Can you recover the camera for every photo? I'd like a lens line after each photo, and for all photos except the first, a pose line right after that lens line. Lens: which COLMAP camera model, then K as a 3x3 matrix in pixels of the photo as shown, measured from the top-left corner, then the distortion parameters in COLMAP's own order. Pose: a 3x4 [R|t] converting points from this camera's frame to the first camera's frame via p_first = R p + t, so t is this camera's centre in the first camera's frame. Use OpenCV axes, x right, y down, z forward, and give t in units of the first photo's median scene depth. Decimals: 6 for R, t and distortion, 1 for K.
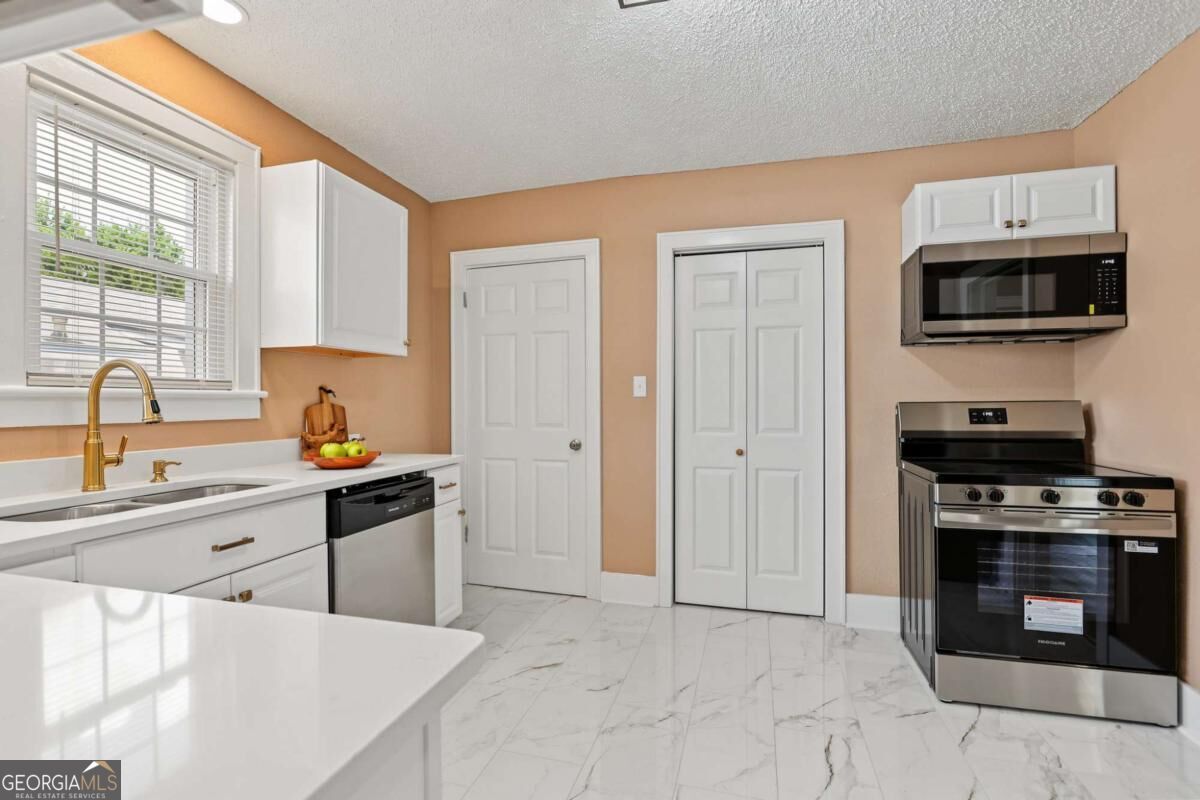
lens RADIAL K [[578.7, 0, 589.5], [0, 578.7, 402.6], [0, 0, 1]] dist [-0.002522, 0.002819]
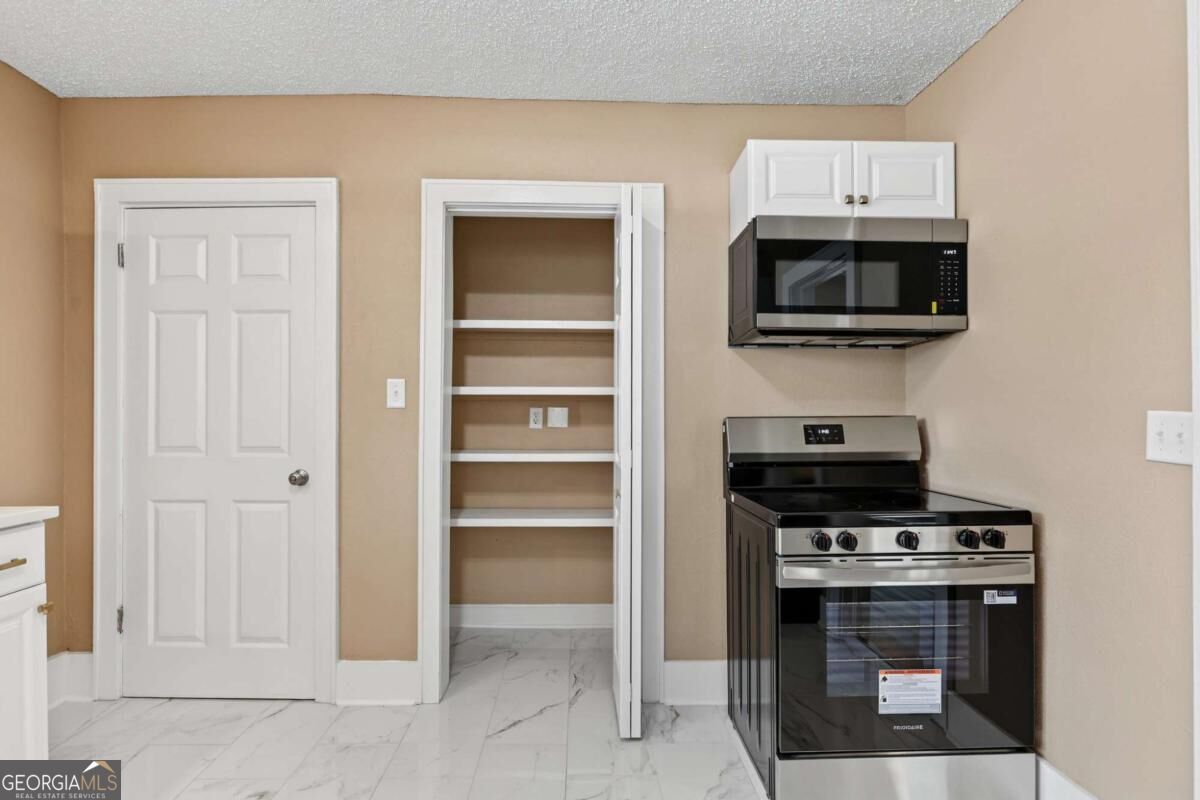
lens RADIAL K [[578.7, 0, 595.2], [0, 578.7, 411.1], [0, 0, 1]] dist [-0.002522, 0.002819]
pose [[0.956003, 0.005125, 0.293311, 0.138183], [-0.003580, 0.999977, -0.005804, -0.003531], [-0.293334, 0.004499, 0.956000, 0.314319]]
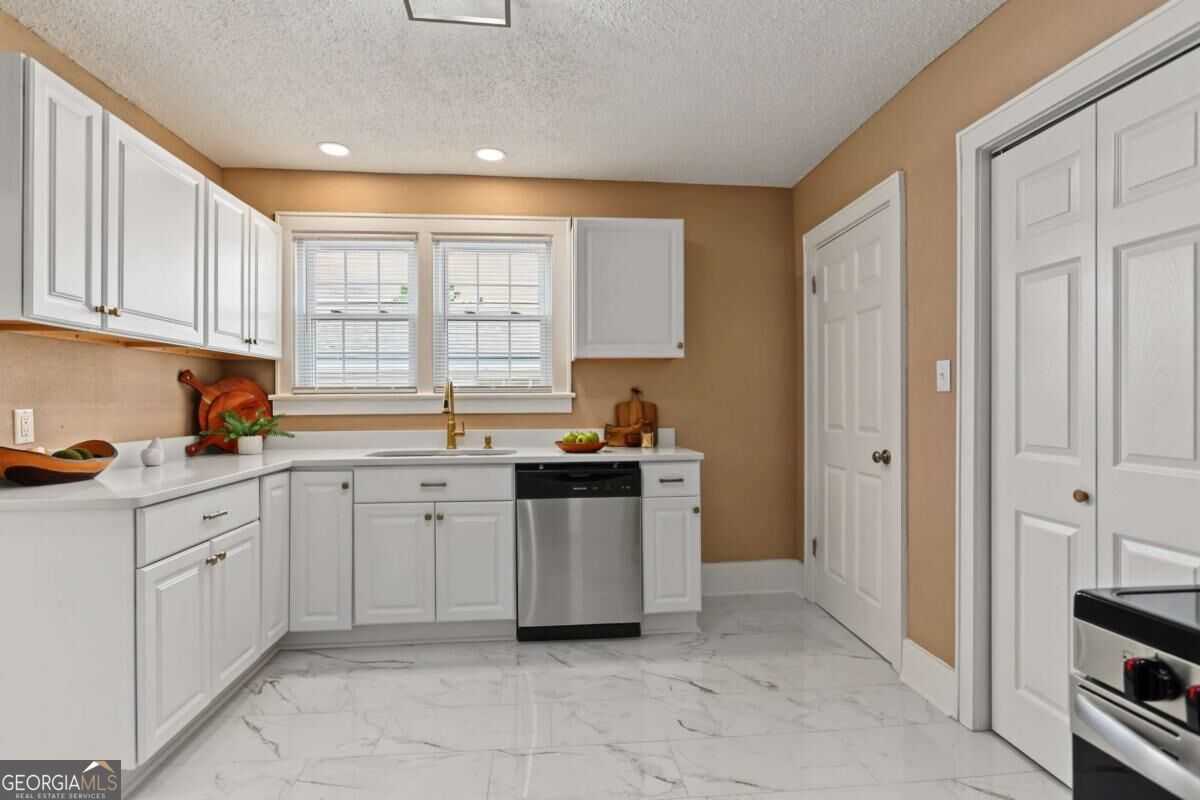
lens RADIAL K [[602.5, 0, 593.5], [0, 602.5, 406.4], [0, 0, 1]] dist [0.001000, -0.000046]
pose [[0.361858, 0.008816, -0.932191, 0.721000], [0.003834, 0.999933, 0.010945, -0.002862], [0.932225, -0.007534, 0.361800, 0.473939]]
